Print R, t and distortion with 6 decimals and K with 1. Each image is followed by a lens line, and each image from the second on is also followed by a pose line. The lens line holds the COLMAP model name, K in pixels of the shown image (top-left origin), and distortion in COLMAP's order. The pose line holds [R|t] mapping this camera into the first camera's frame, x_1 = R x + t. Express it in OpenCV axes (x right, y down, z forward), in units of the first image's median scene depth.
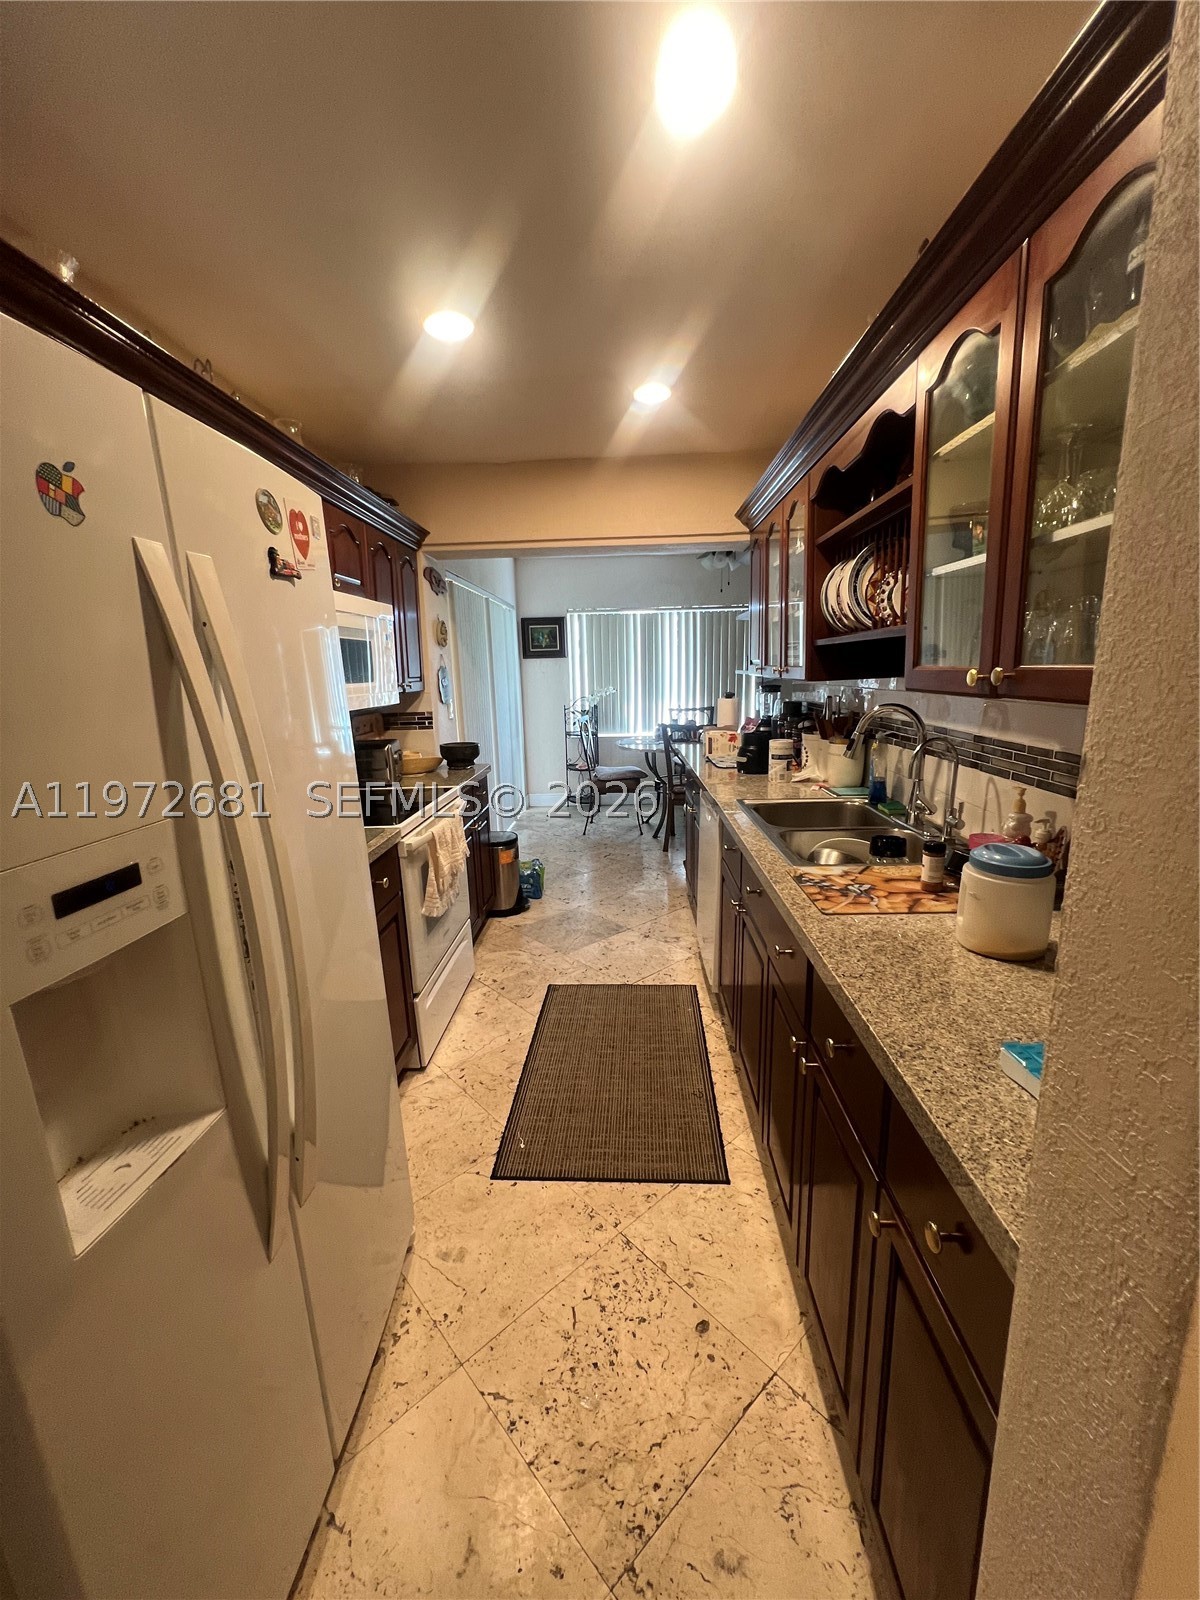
lens RADIAL K [[646.2, 0, 599.2], [0, 646.2, 805.0], [0, 0, 1]] dist [-0.000006, 0.000003]
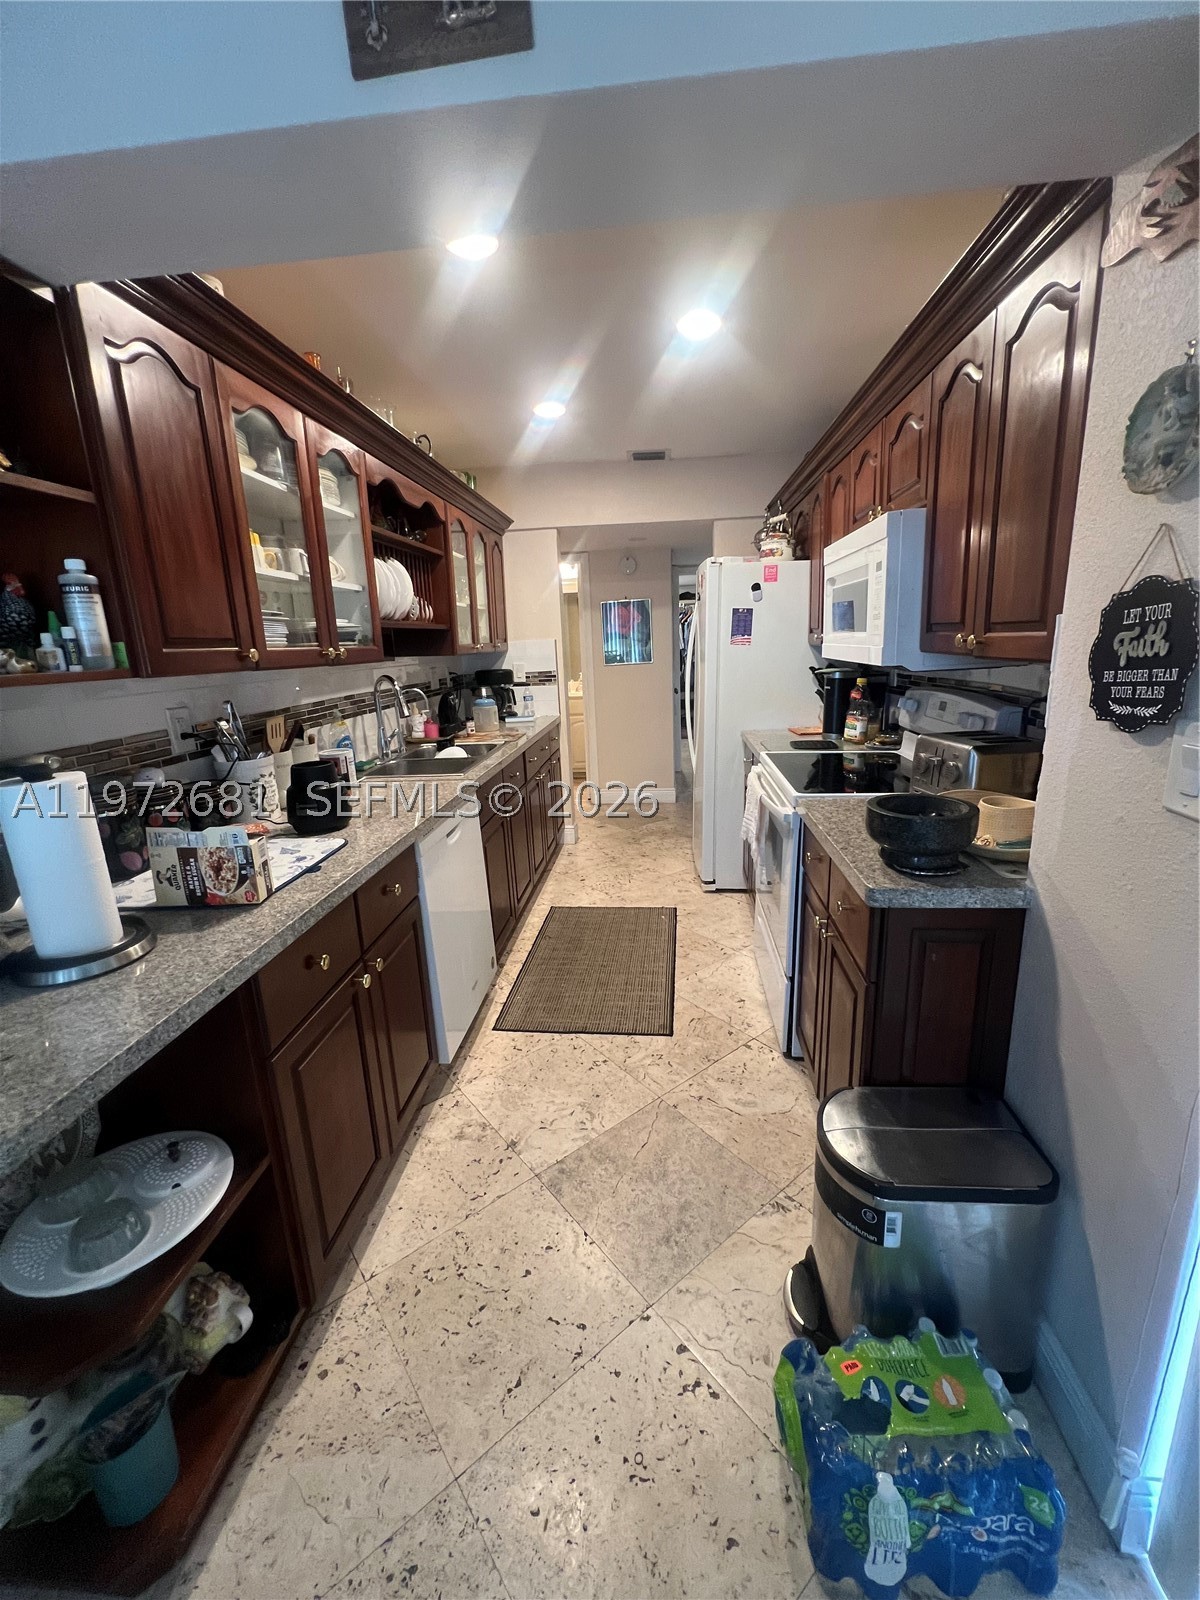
lens RADIAL K [[646.2, 0, 603.1], [0, 646.2, 796.5], [0, 0, 1]] dist [-0.000006, 0.000003]
pose [[-0.996114, 0.055703, 0.068225, -0.059185], [0.079752, 0.899167, 0.430278, -0.305471], [-0.037378, 0.434047, -0.900115, 1.471097]]
